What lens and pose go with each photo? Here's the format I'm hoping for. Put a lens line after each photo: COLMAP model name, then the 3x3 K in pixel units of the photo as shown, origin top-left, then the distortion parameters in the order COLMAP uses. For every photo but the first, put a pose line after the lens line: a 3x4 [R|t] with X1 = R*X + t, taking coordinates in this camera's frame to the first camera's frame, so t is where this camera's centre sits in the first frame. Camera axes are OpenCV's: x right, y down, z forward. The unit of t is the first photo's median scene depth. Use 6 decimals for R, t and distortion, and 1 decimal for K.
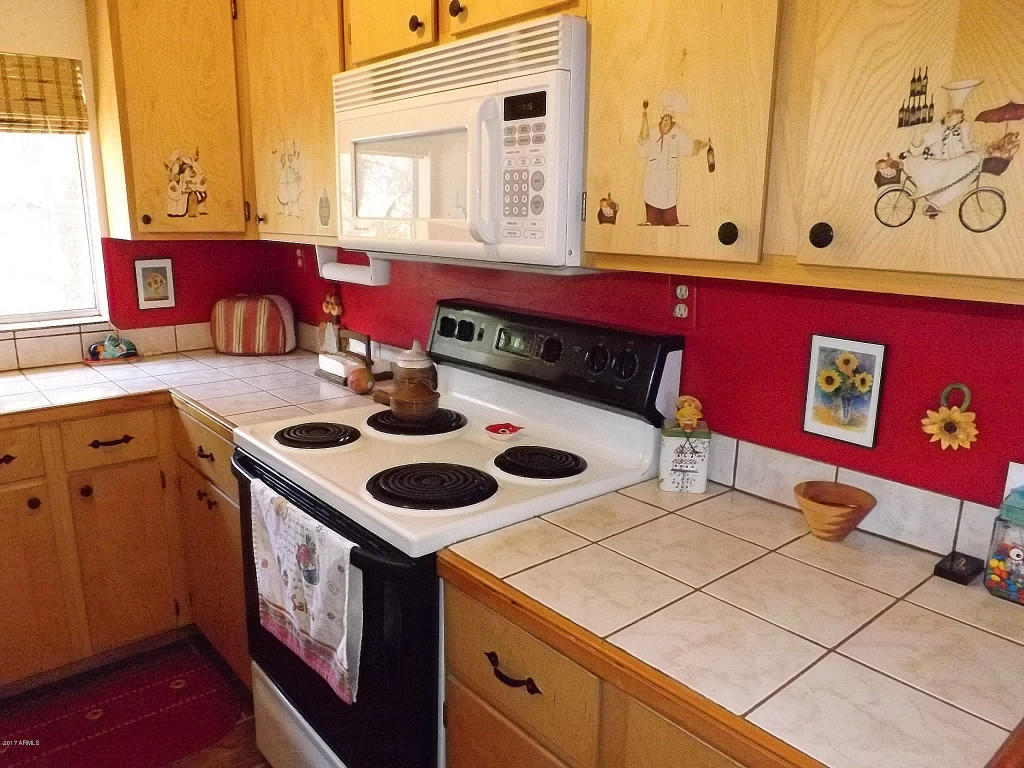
lens RADIAL K [[739.1, 0, 482.1], [0, 739.1, 389.6], [0, 0, 1]] dist [-0.054817, 0.007187]
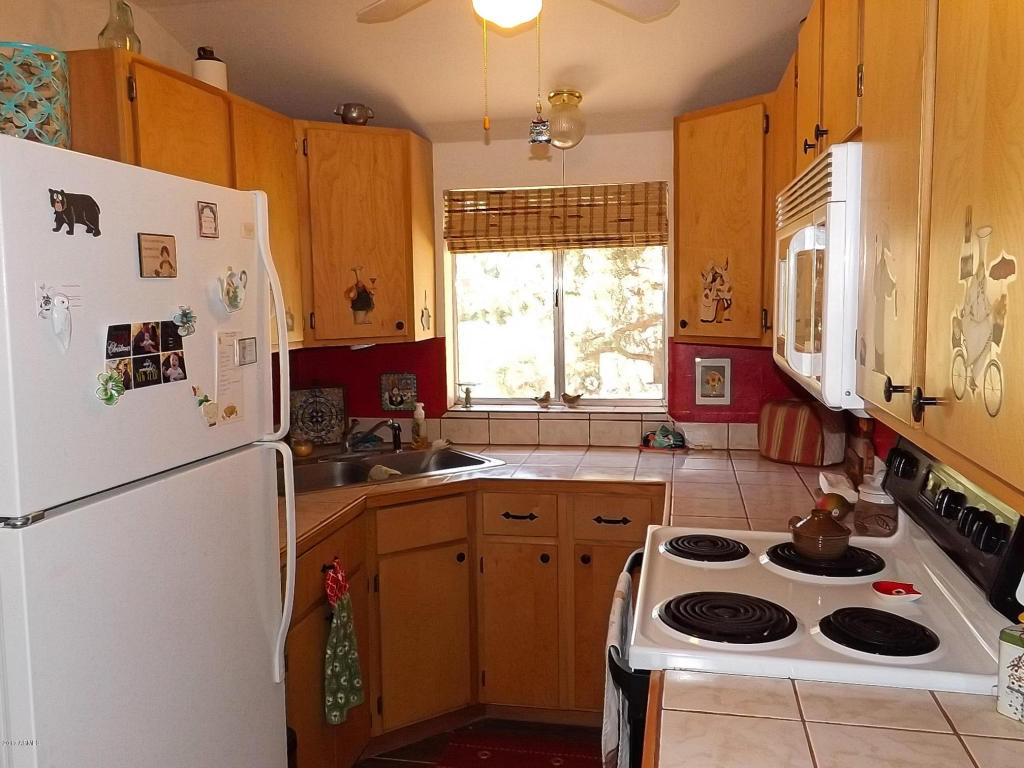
lens RADIAL K [[848.9, 0, 509.6], [0, 848.9, 377.6], [0, 0, 1]] dist [0.011614, -0.003349]
pose [[0.637340, 0.060805, -0.768180, 0.351662], [-0.162432, 0.985084, -0.056792, -0.041431], [0.753269, 0.160973, 0.637710, 0.013080]]
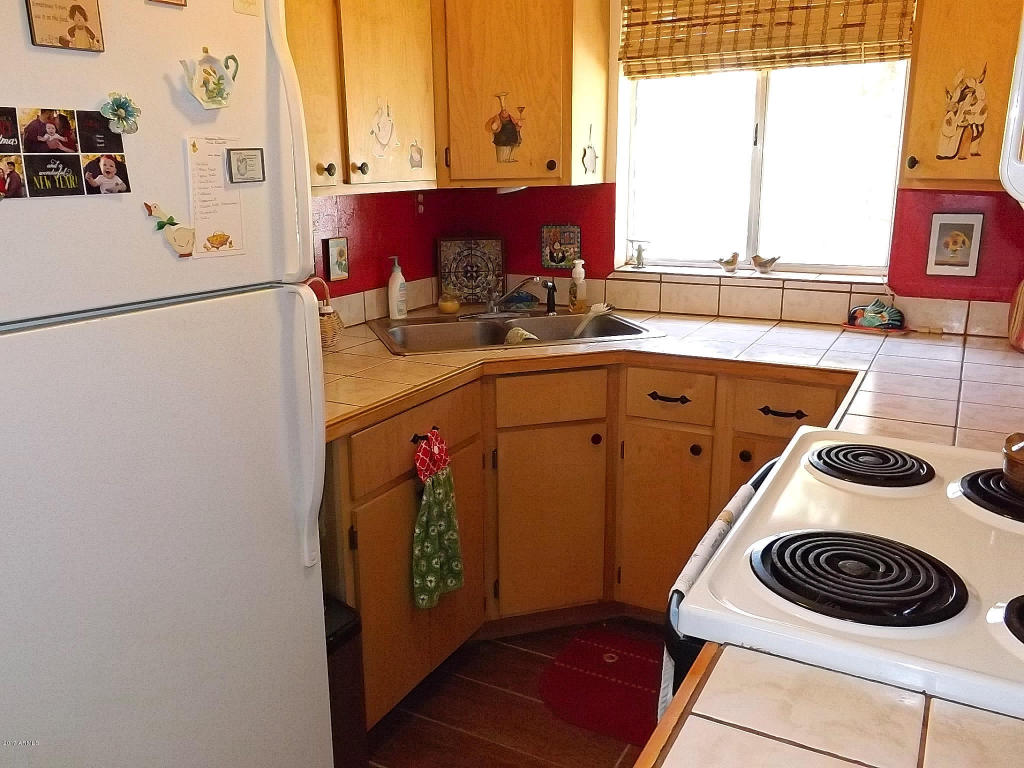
lens RADIAL K [[848.9, 0, 508.6], [0, 848.9, 387.1], [0, 0, 1]] dist [0.011614, -0.003349]
pose [[0.389246, 0.227108, -0.892698, 0.265314], [-0.204256, 0.966283, 0.156767, -0.050008], [0.898202, 0.121318, 0.422510, 0.232103]]
